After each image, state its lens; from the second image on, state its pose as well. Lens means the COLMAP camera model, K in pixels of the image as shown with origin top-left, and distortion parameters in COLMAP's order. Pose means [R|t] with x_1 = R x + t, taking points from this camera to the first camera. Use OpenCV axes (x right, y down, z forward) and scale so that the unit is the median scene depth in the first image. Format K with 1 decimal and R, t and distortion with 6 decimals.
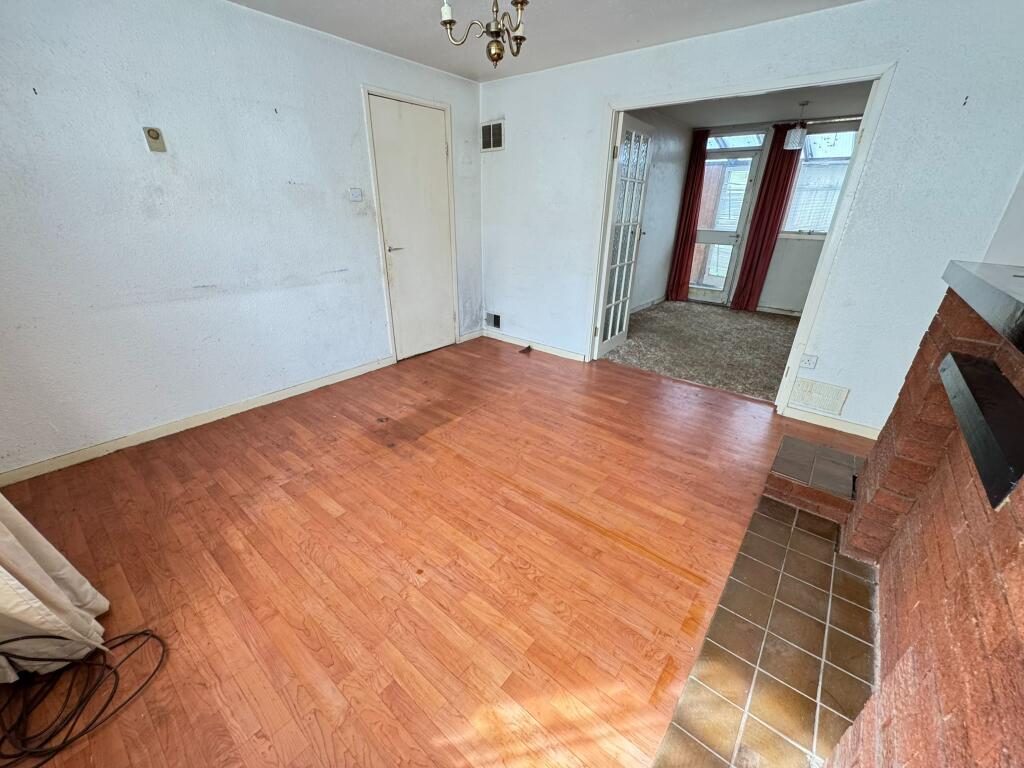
lens RADIAL K [[410.2, 0, 510.6], [0, 410.2, 384.4], [0, 0, 1]] dist [-0.002363, -0.000214]
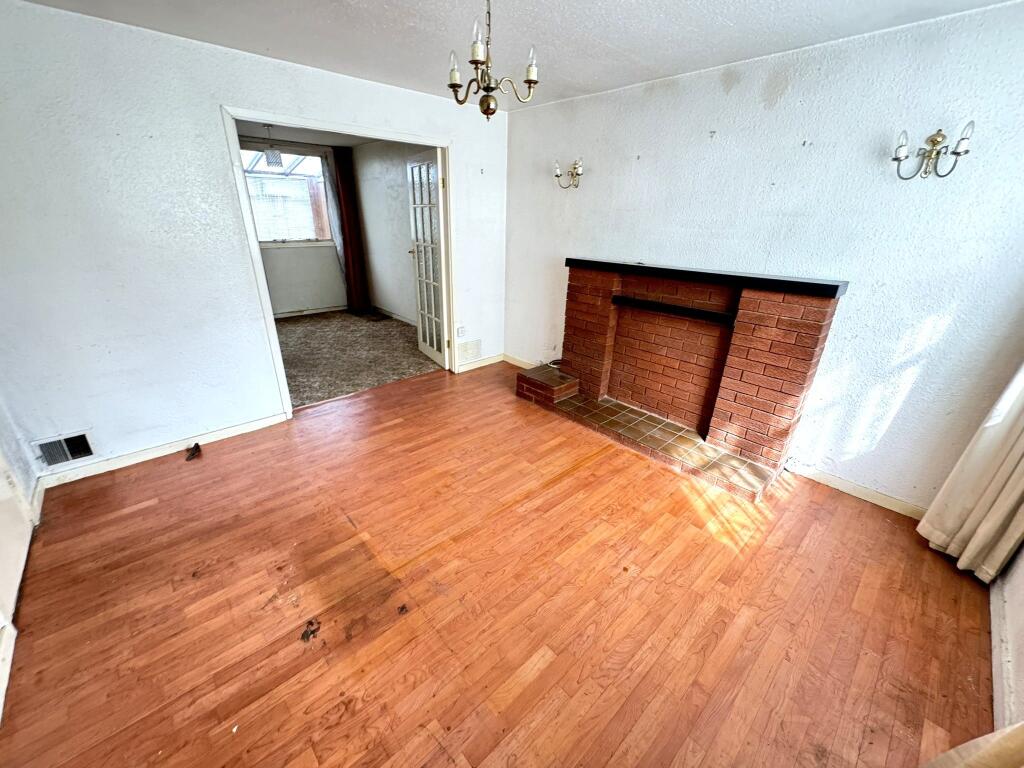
lens RADIAL K [[410.2, 0, 510.6], [0, 410.2, 384.4], [0, 0, 1]] dist [-0.002363, -0.000214]
pose [[0.140184, -0.390191, 0.910000, -0.734022], [0.379590, 0.870030, 0.314578, -0.317763], [-0.914472, 0.301328, 0.270077, 0.544864]]
